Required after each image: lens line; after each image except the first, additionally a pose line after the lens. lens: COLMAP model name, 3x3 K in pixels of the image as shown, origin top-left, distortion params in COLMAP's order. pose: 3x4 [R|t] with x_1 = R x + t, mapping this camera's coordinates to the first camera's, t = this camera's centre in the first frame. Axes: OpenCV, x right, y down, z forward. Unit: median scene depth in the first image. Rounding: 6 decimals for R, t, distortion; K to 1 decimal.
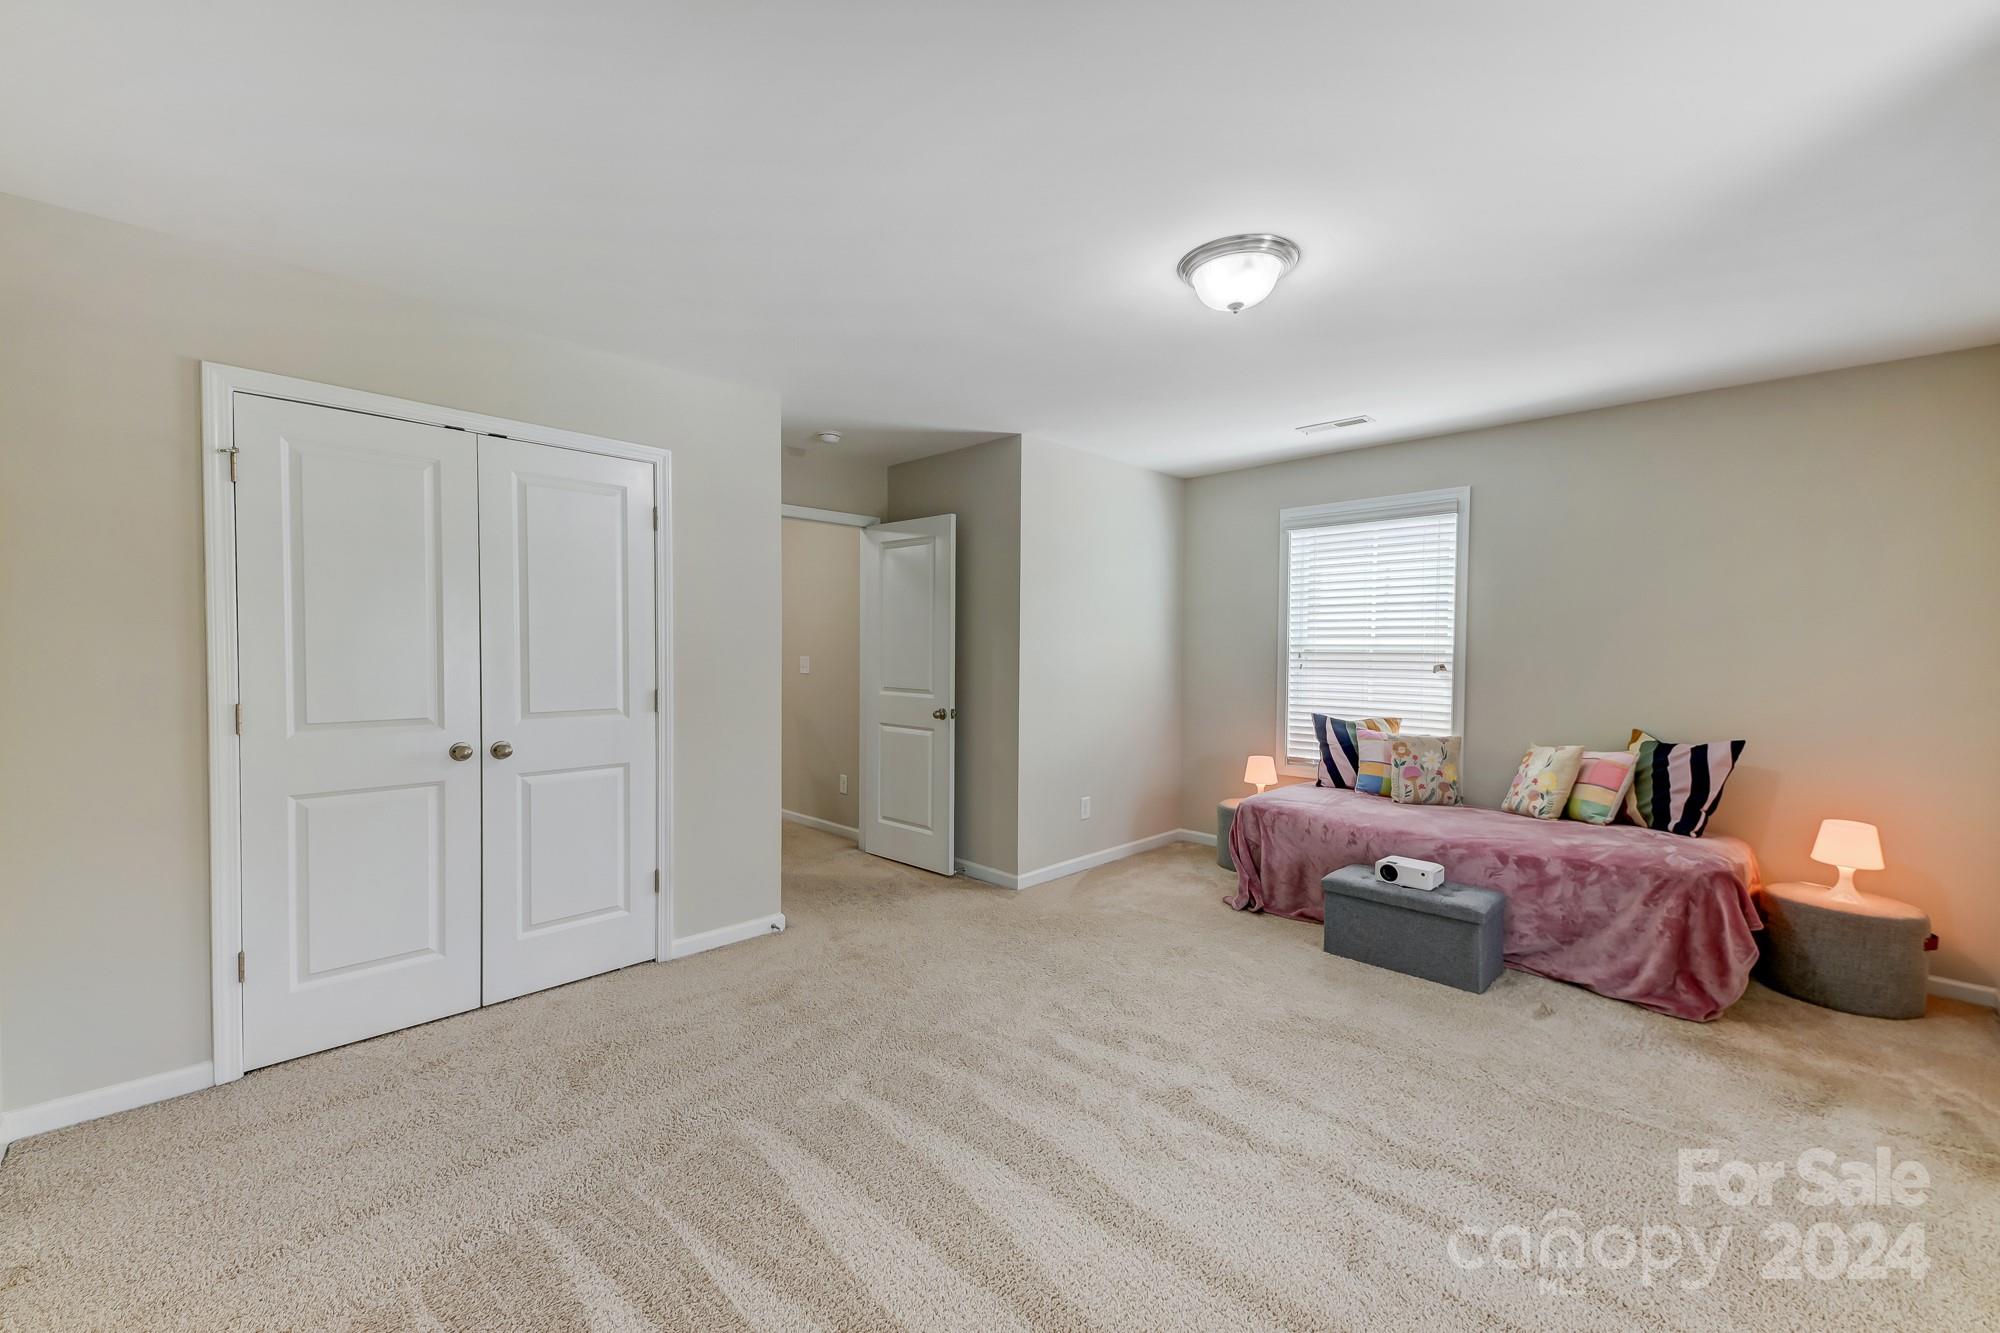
lens RADIAL K [[788.6, 0, 1000.7], [0, 788.6, 662.0], [0, 0, 1]] dist [0.009930, -0.000714]
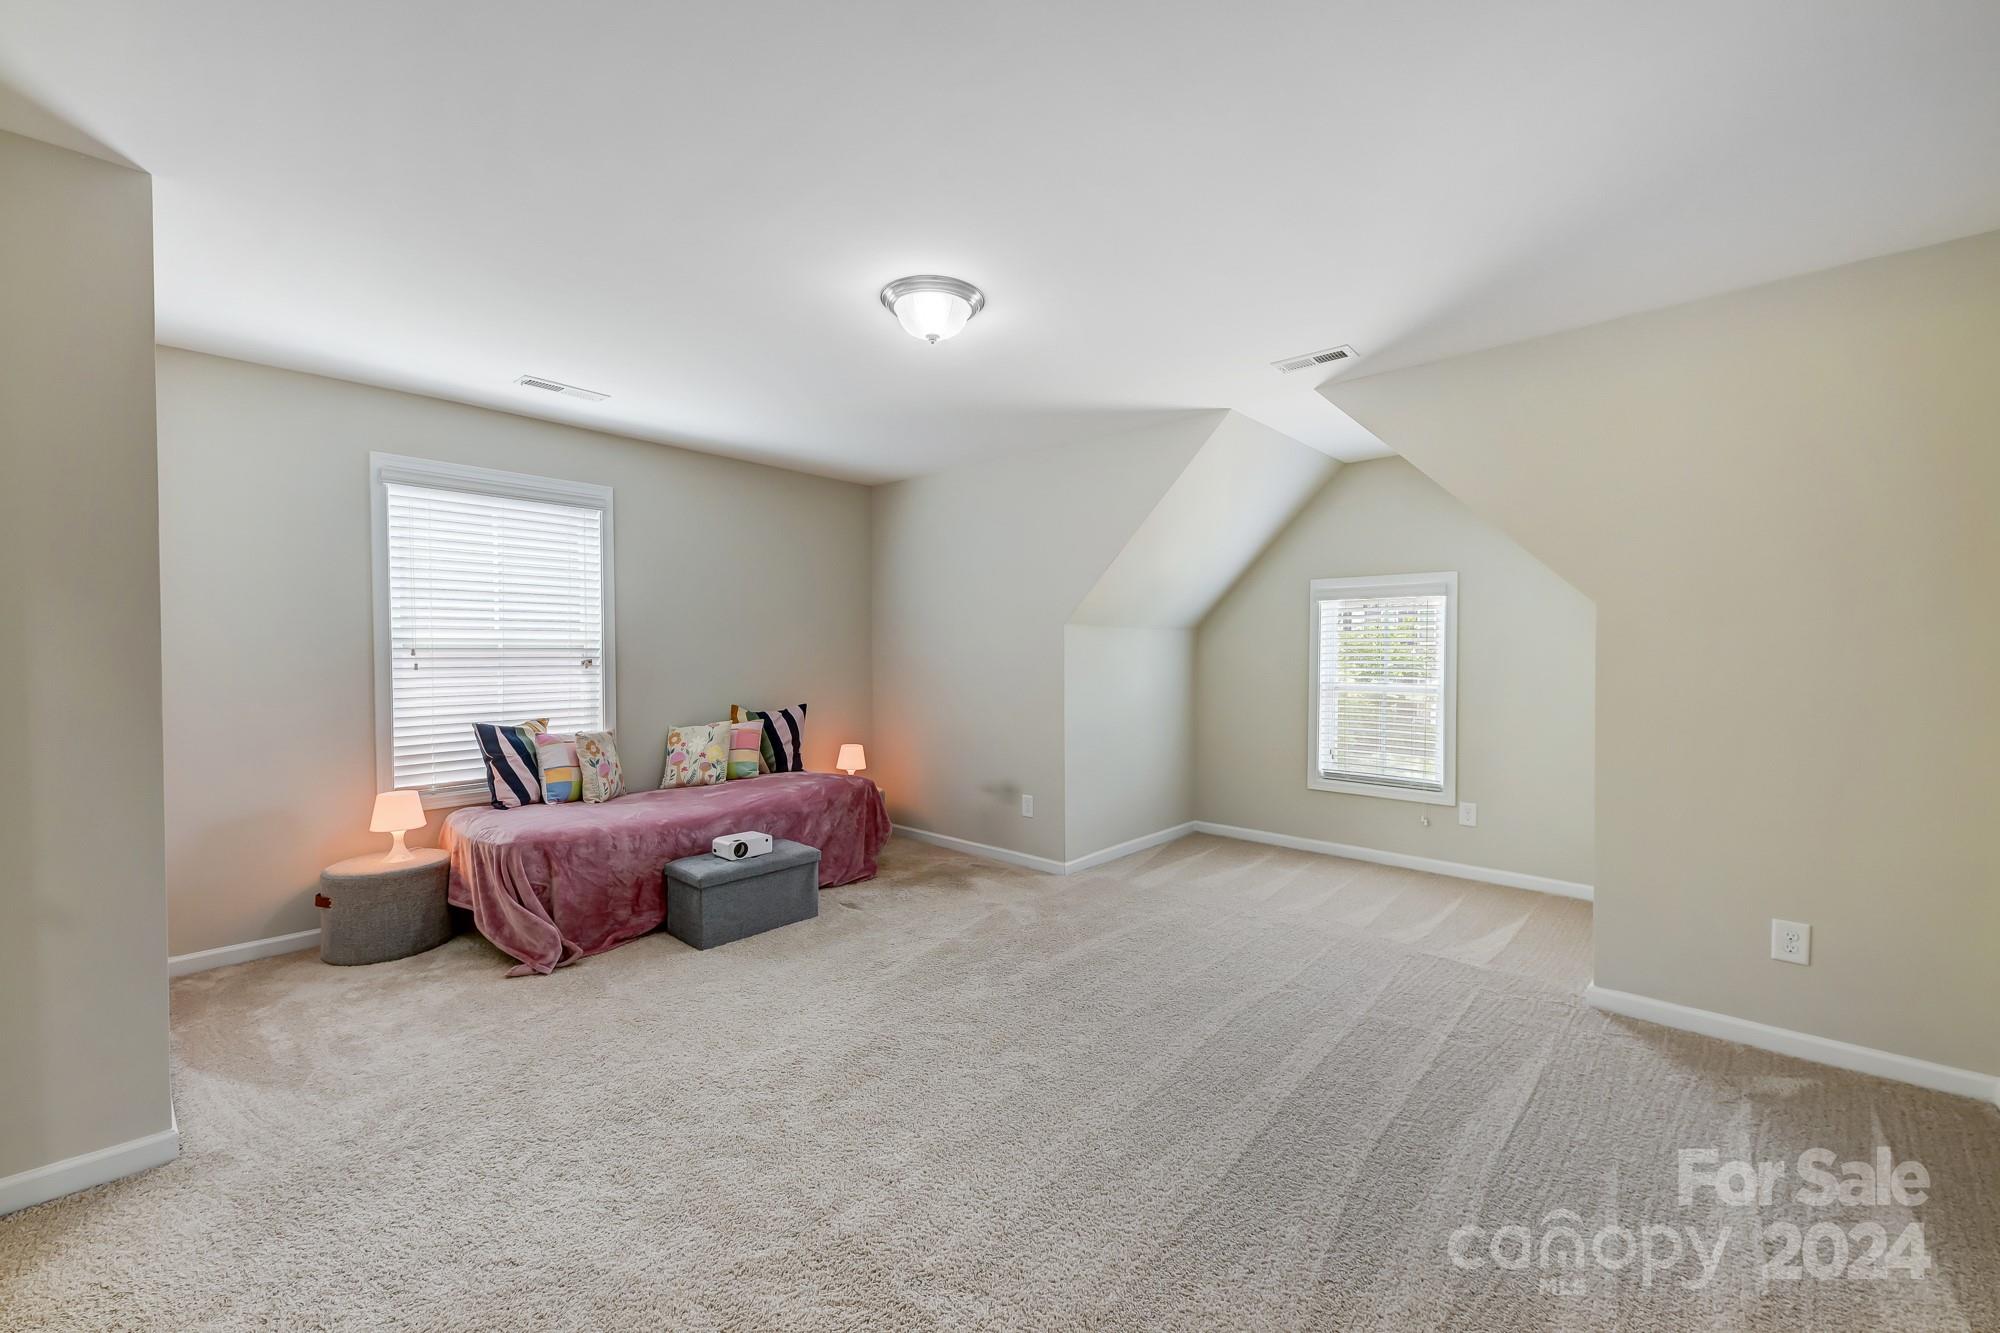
lens RADIAL K [[788.6, 0, 1000.1], [0, 788.6, 662.3], [0, 0, 1]] dist [0.009930, -0.000714]
pose [[-0.045322, -0.020323, 0.998766, -0.468500], [0.016710, 0.999638, 0.021099, -0.005742], [-0.998833, 0.017646, -0.044966, 0.535640]]
